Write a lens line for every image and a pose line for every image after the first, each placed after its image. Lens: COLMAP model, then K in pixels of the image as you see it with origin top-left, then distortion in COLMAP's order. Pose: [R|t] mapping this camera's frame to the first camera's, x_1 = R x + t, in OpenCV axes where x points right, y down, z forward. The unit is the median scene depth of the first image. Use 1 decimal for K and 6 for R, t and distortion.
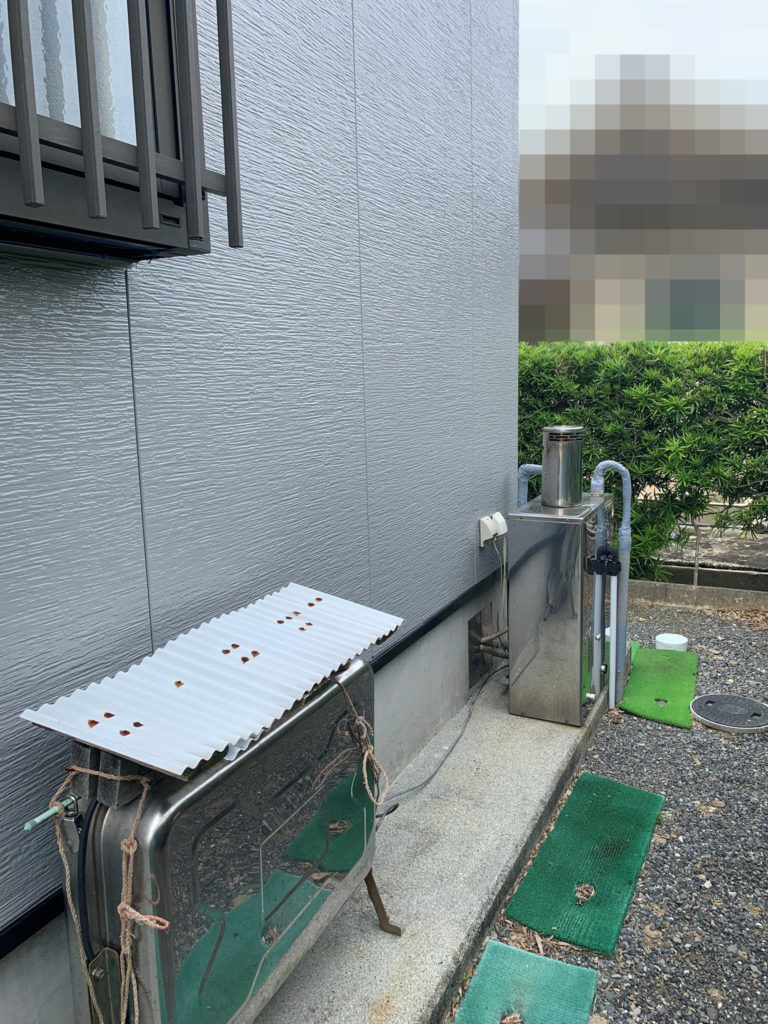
lens RADIAL K [[786.1, 0, 386.8], [0, 786.1, 484.0], [0, 0, 1]] dist [0.000909, -0.002336]
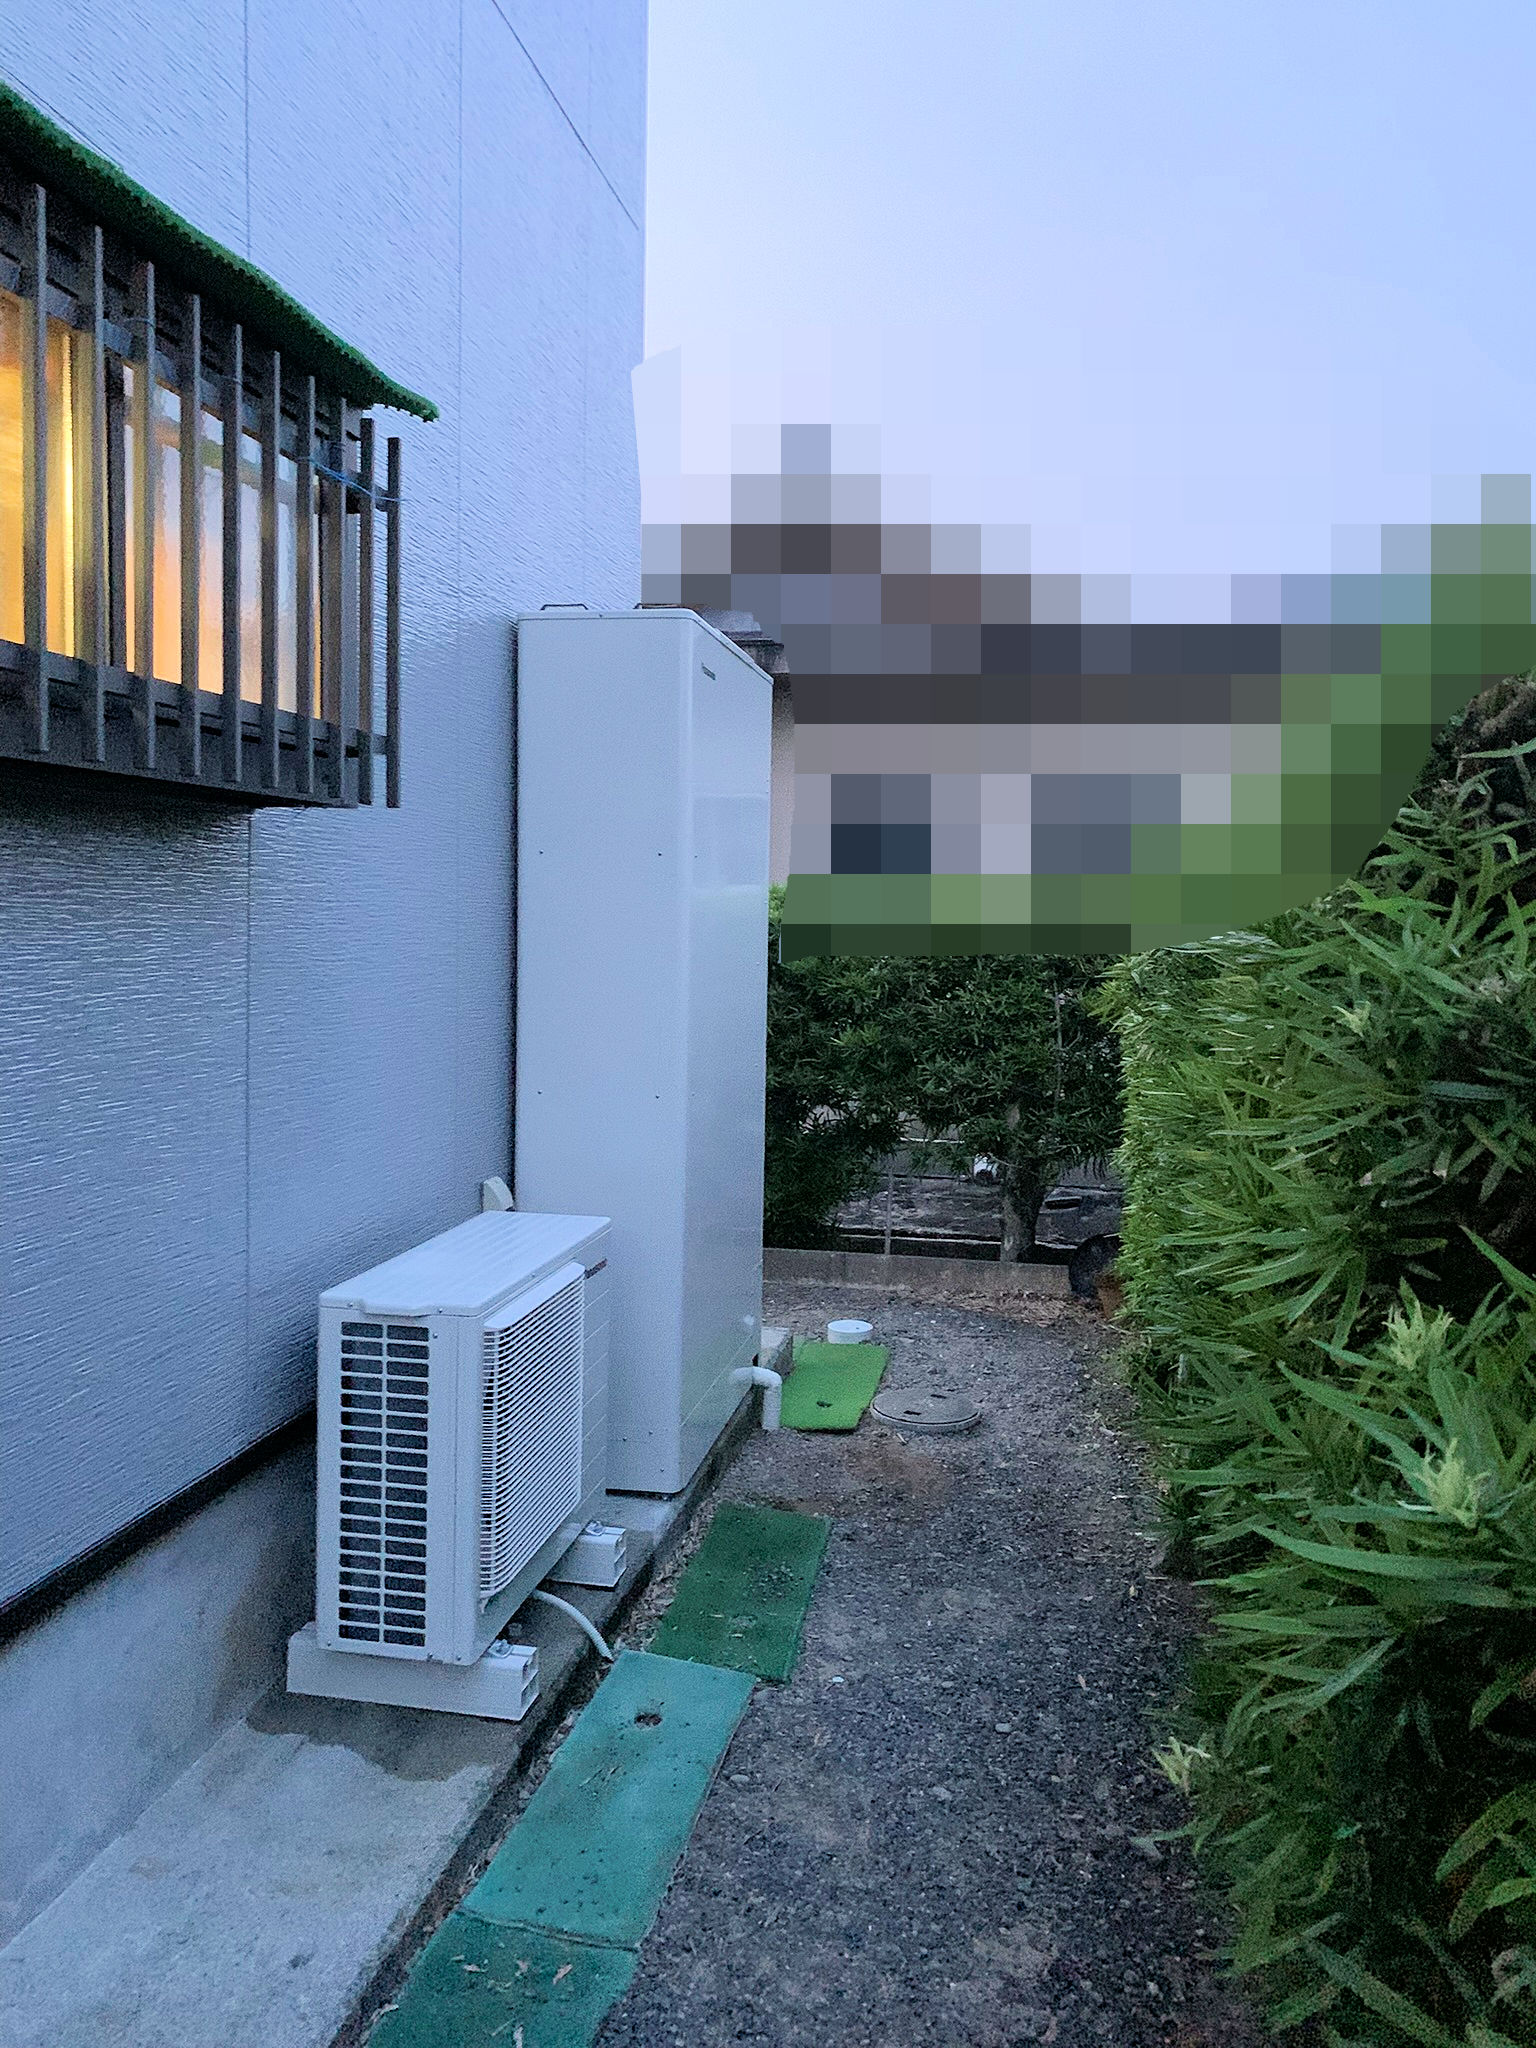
lens RADIAL K [[1583.8, 0, 768.0], [0, 1583.8, 1024.0], [0, 0, 1]] dist [0.010404, -0.012824]
pose [[0.961460, 0.019780, 0.274232, -0.078872], [0.000308, 0.997331, -0.073014, 0.031731], [-0.274945, 0.070285, 0.958888, -0.282258]]
